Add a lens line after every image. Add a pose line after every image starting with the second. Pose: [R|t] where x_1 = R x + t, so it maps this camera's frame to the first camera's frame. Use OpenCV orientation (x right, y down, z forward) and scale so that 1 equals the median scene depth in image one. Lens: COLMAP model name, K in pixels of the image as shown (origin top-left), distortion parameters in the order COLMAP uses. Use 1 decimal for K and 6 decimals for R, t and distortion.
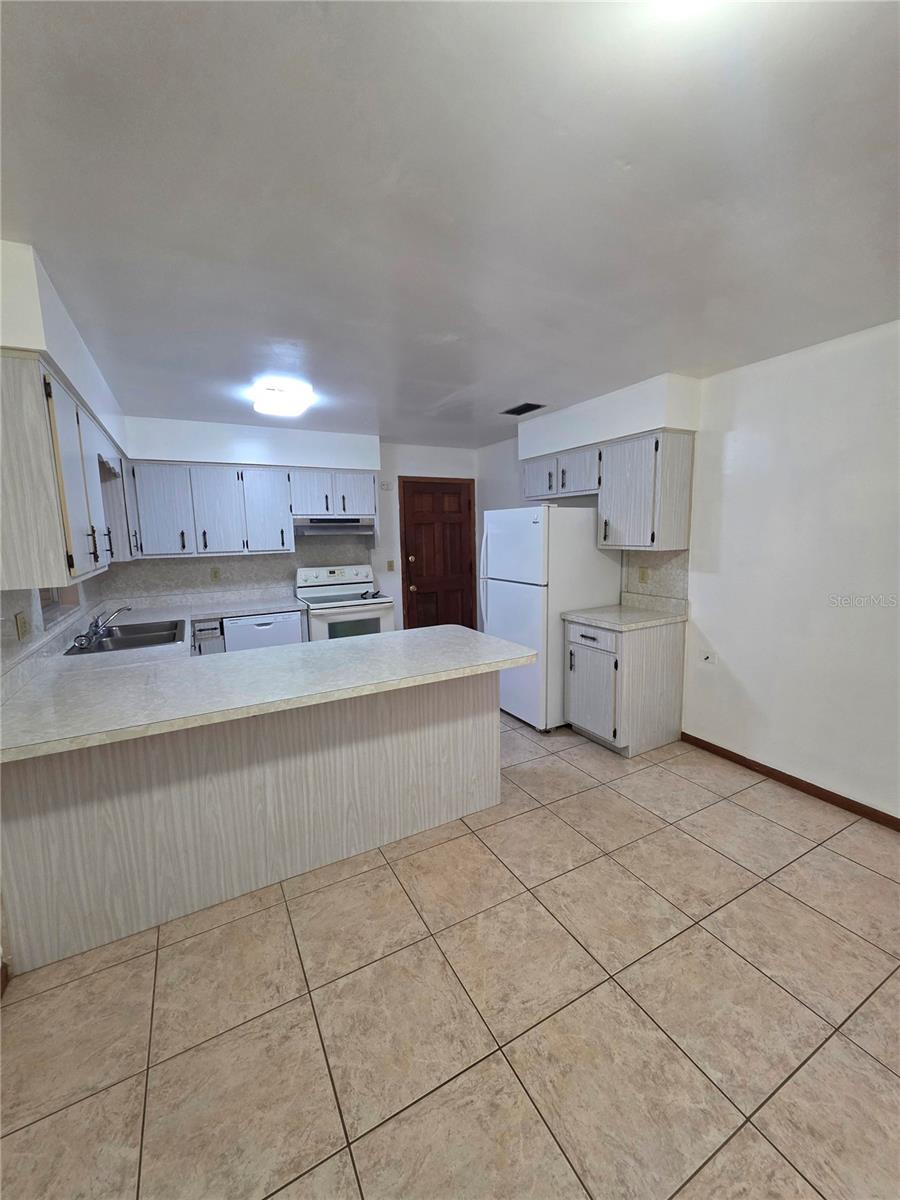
lens RADIAL K [[476.9, 0, 449.3], [0, 476.9, 597.8], [0, 0, 1]] dist [0.004620, -0.000684]
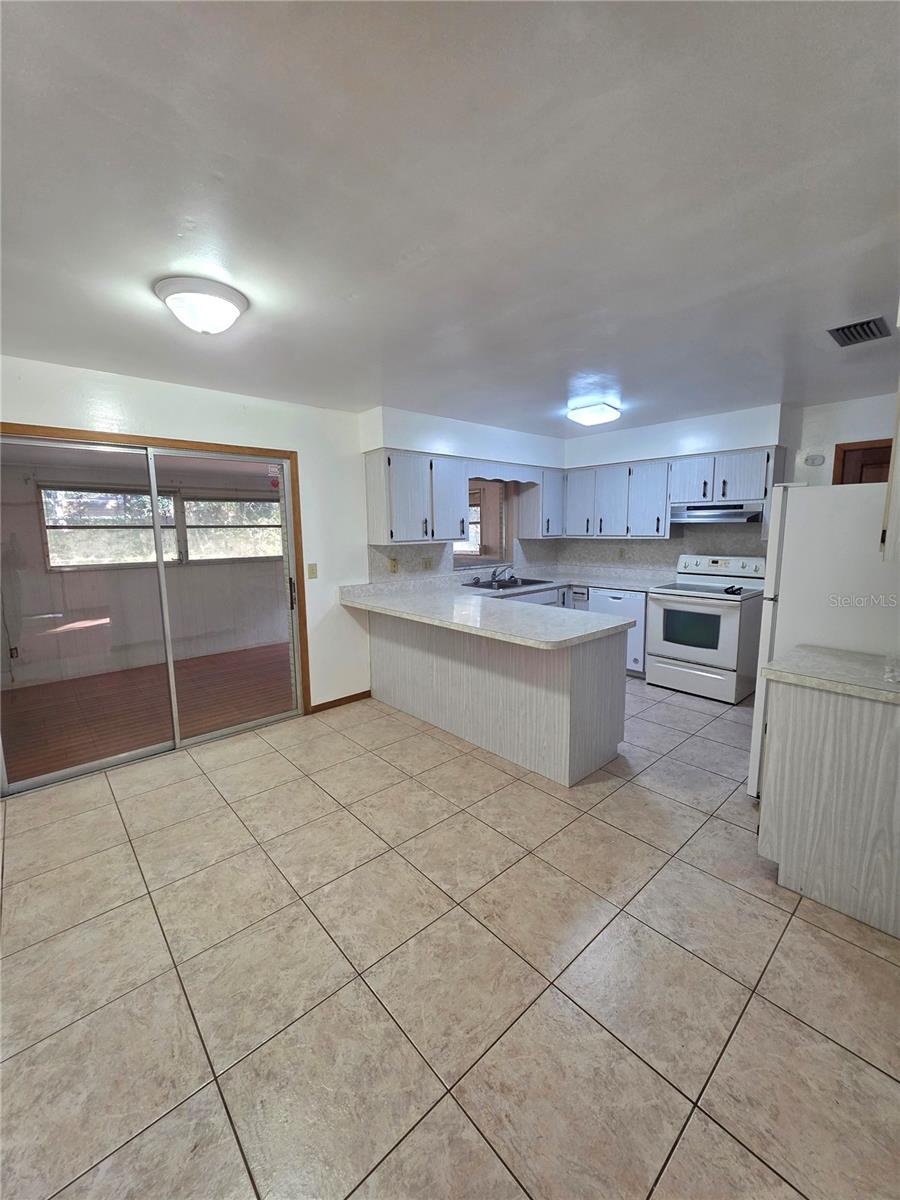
lens RADIAL K [[476.9, 0, 447.5], [0, 476.9, 592.6], [0, 0, 1]] dist [0.004620, -0.000684]
pose [[0.228425, 0.152472, -0.961548, 1.001938], [-0.127054, 0.983882, 0.125831, -0.081870], [0.965235, 0.093425, 0.244116, 0.470073]]
